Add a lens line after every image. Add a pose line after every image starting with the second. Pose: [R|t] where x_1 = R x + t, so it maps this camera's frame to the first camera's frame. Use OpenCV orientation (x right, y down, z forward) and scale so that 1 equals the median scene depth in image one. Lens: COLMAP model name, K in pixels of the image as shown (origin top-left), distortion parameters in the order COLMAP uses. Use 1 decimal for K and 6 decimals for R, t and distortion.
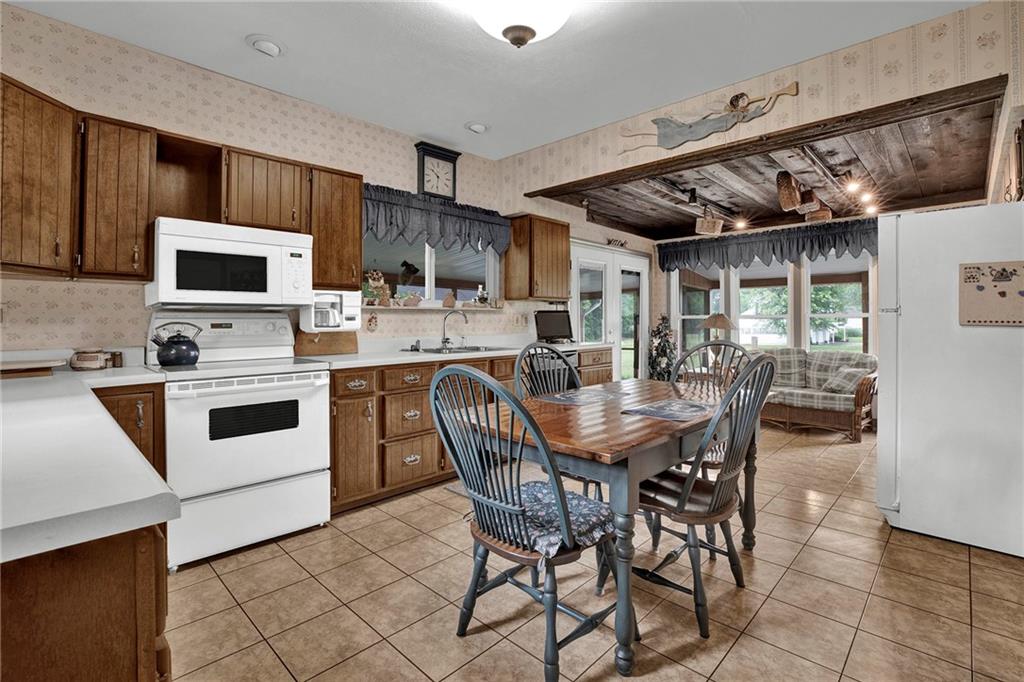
lens RADIAL K [[482.4, 0, 516.8], [0, 482.4, 331.8], [0, 0, 1]] dist [-0.027928, 0.001010]
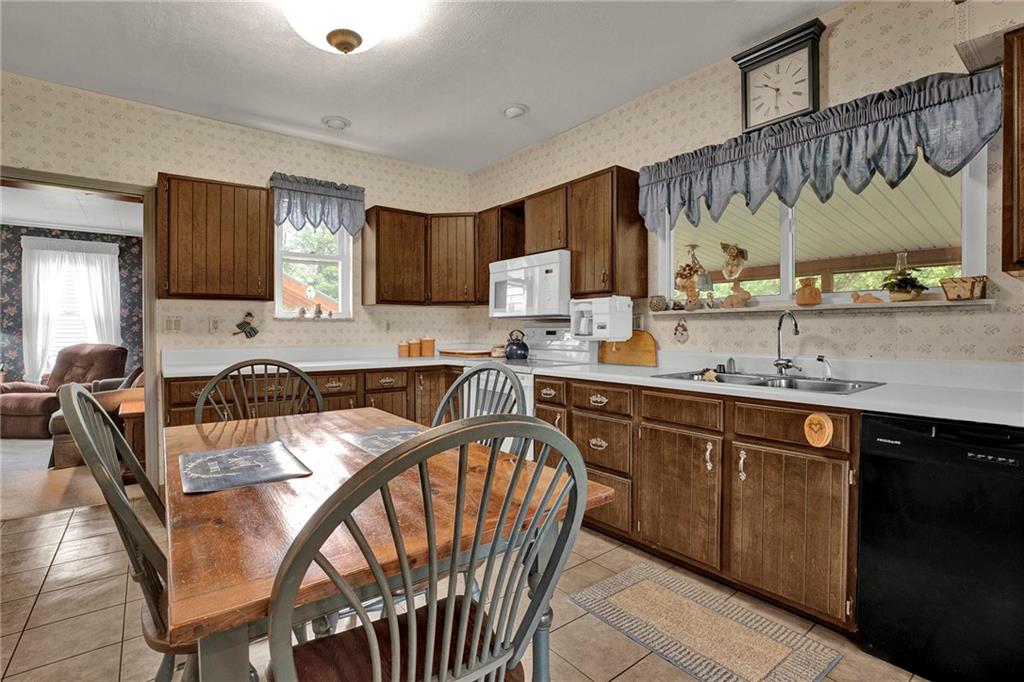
lens RADIAL K [[482.4, 0, 516.8], [0, 482.4, 331.8], [0, 0, 1]] dist [-0.027928, 0.001010]
pose [[-0.142561, 0.011443, -0.989720, 0.602639], [-0.017999, 0.999738, 0.014152, -0.028544], [0.989622, 0.019832, -0.142317, 0.976103]]
